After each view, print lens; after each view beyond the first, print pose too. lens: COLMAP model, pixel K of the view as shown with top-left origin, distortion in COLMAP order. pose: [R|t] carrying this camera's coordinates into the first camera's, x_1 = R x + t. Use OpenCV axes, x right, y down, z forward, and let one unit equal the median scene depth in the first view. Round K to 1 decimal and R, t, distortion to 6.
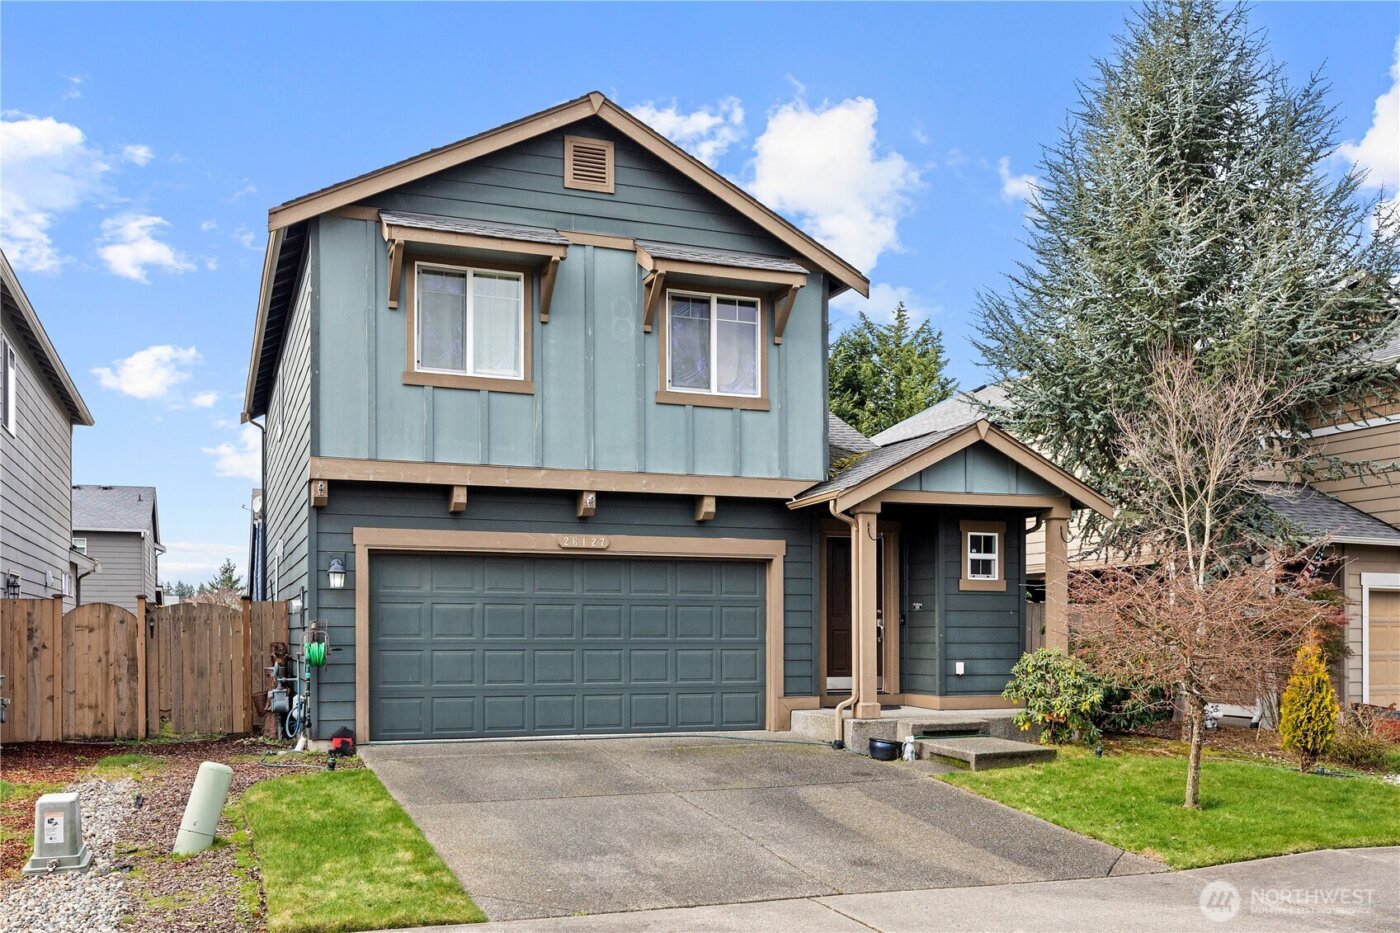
lens RADIAL K [[1237.5, 0, 700.0], [0, 1237.5, 466.5], [0, 0, 1]] dist [0.007927, 0.001493]
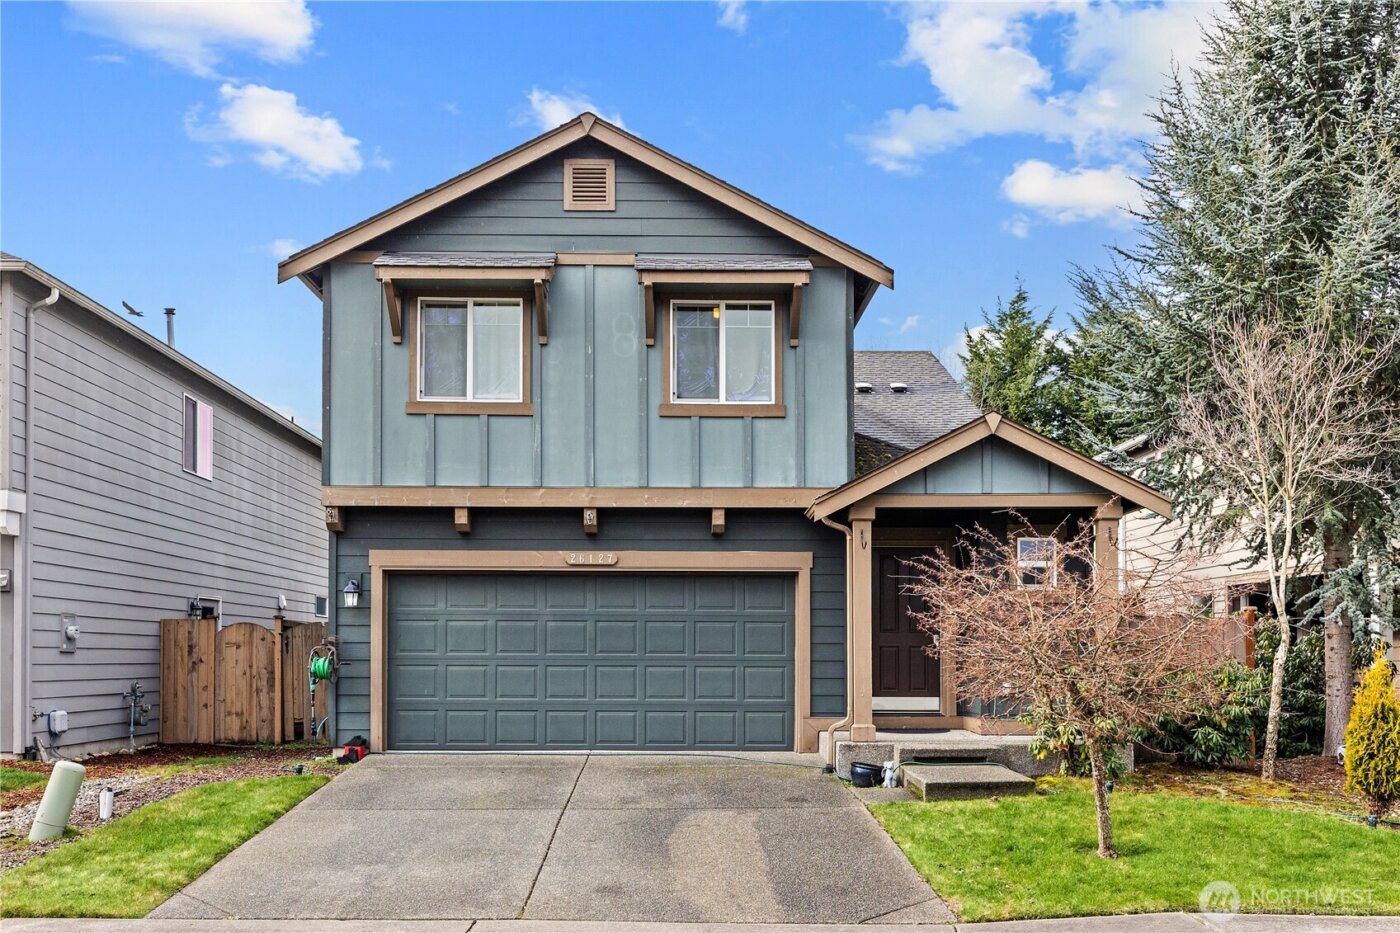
lens RADIAL K [[1231.1, 0, 704.6], [0, 1231.1, 476.9], [0, 0, 1]] dist [0.005100, 0.002303]
pose [[0.940026, -0.046644, -0.337898, 0.340281], [0.043492, 0.998911, -0.016899, 0.015717], [0.338318, 0.001190, 0.941031, 0.089810]]
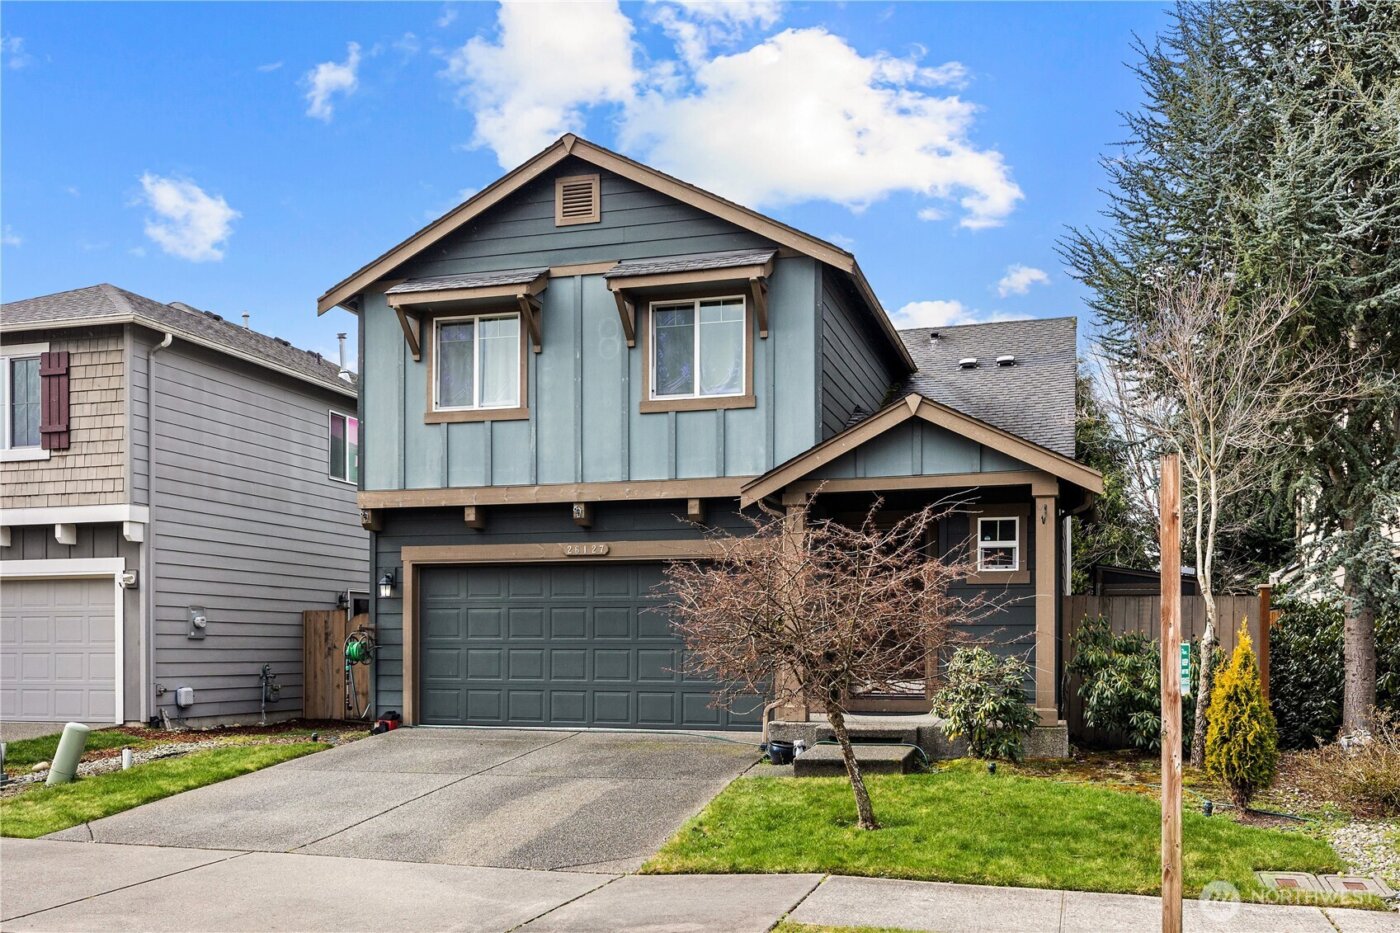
lens RADIAL K [[1301.4, 0, 700.0], [0, 1301.4, 466.5], [0, 0, 1]] dist [0.004376, 0.006399]
pose [[0.794876, -0.082736, -0.601104, 0.685678], [0.081130, 0.996257, -0.029842, 0.031366], [0.601323, -0.025047, 0.798613, 0.157350]]
